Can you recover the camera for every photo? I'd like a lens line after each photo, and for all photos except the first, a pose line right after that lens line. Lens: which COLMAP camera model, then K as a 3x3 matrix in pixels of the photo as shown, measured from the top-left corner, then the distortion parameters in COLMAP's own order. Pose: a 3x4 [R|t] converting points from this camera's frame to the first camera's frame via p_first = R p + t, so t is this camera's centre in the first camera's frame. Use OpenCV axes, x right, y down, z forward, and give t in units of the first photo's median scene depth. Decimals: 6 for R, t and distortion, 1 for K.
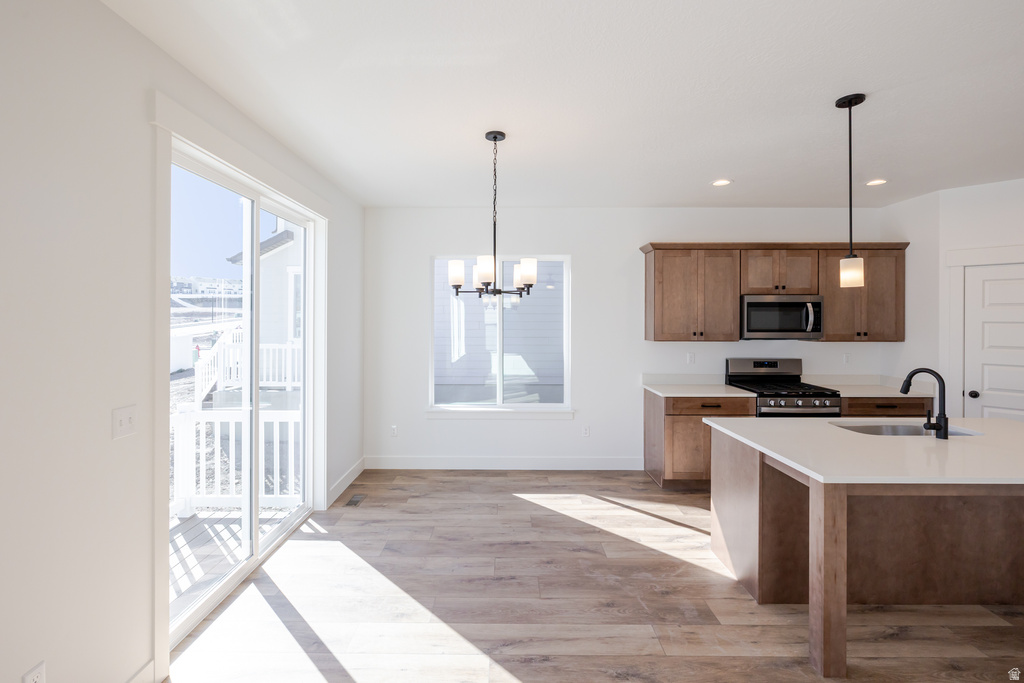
lens RADIAL K [[462.6, 0, 509.5], [0, 462.6, 333.1], [0, 0, 1]] dist [-0.005903, 0.000653]
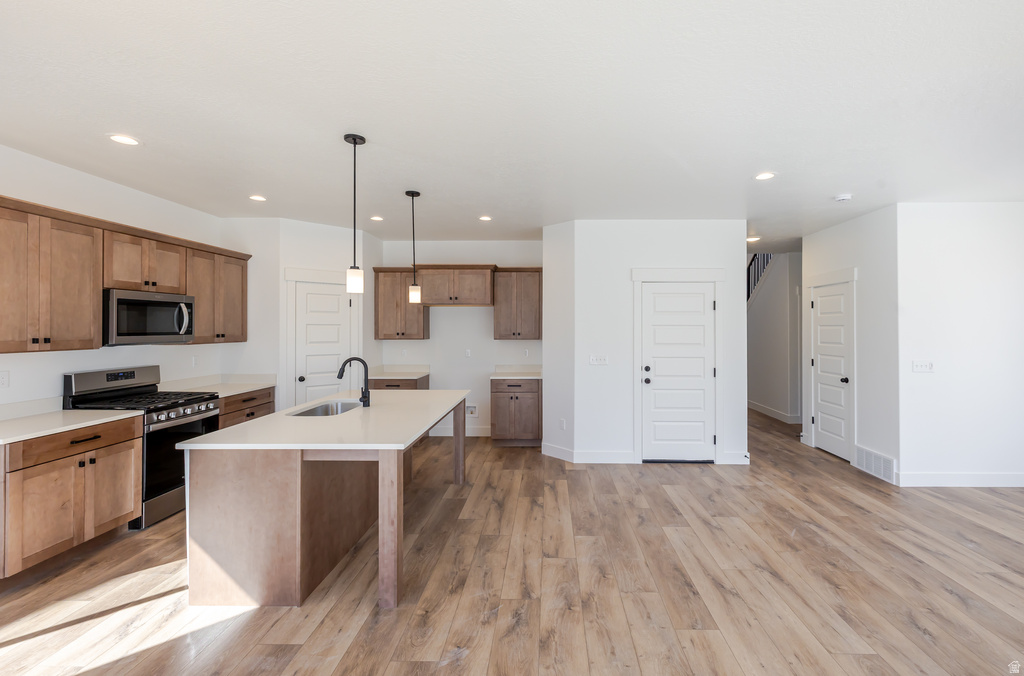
lens RADIAL K [[445.0, 0, 537.8], [0, 445.0, 324.2], [0, 0, 1]] dist [0.002629, -0.000213]
pose [[0.023170, 0.004996, 0.999719, -0.263174], [0.027497, 0.999606, -0.005633, 0.001854], [-0.999353, 0.027620, 0.023024, 0.295920]]
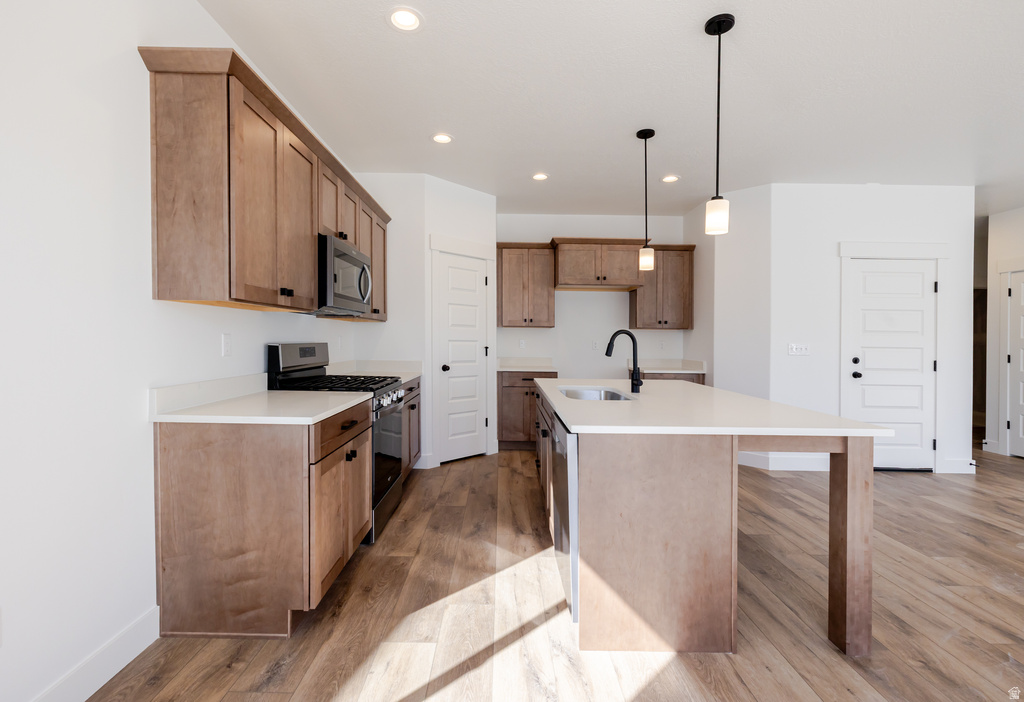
lens RADIAL K [[459.8, 0, 495.3], [0, 459.8, 343.4], [0, 0, 1]] dist [0.001848, -0.000010]
pose [[0.011062, -0.012437, 0.999861, -0.108320], [0.014573, 0.999818, 0.012275, 0.062781], [-0.999833, 0.014435, 0.011241, 0.882161]]
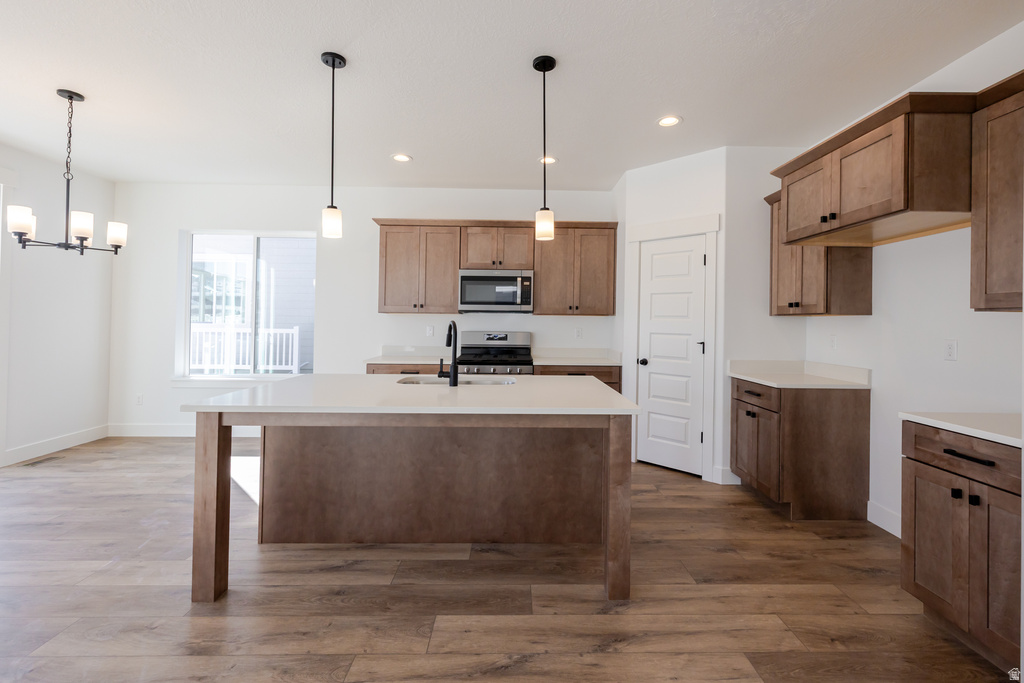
lens RADIAL K [[440.1, 0, 530.1], [0, 440.1, 330.3], [0, 0, 1]] dist [0.001383, -0.000030]
pose [[0.999440, 0.009396, 0.032126, 0.724461], [-0.009124, 0.999921, -0.008591, 0.072843], [-0.032204, 0.008293, 0.999447, -0.008713]]
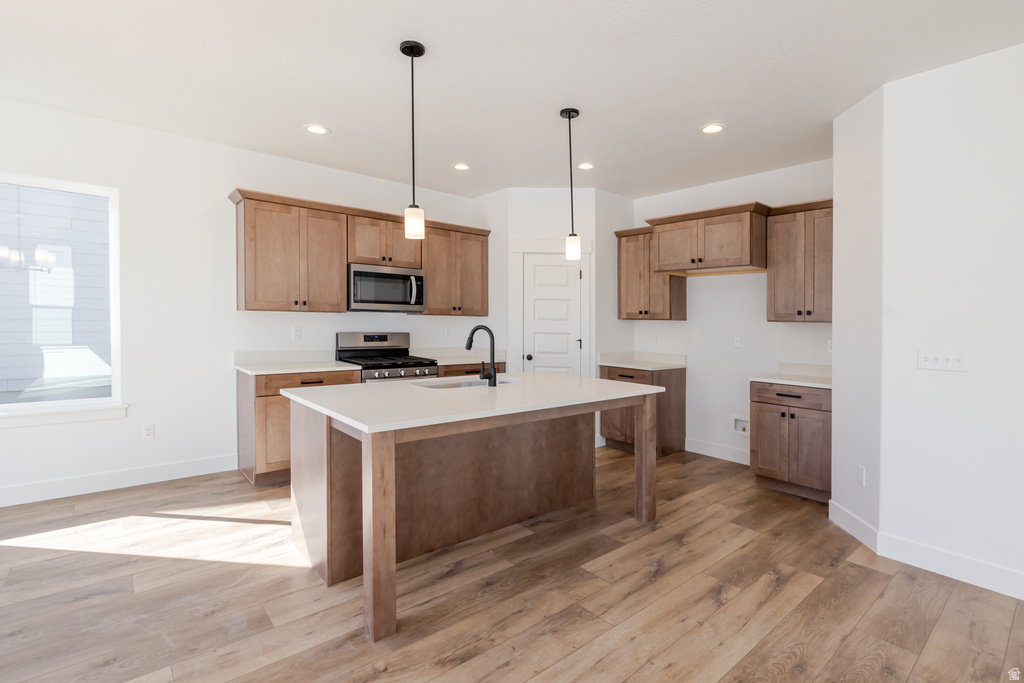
lens RADIAL K [[480.3, 0, 514.0], [0, 480.3, 335.6], [0, 0, 1]] dist [-0.005900, 0.000705]
pose [[0.760264, -0.007843, 0.649567, 0.141166], [-0.000848, 0.999914, 0.013066, 0.059017], [-0.649614, -0.010484, 0.760192, 0.044623]]
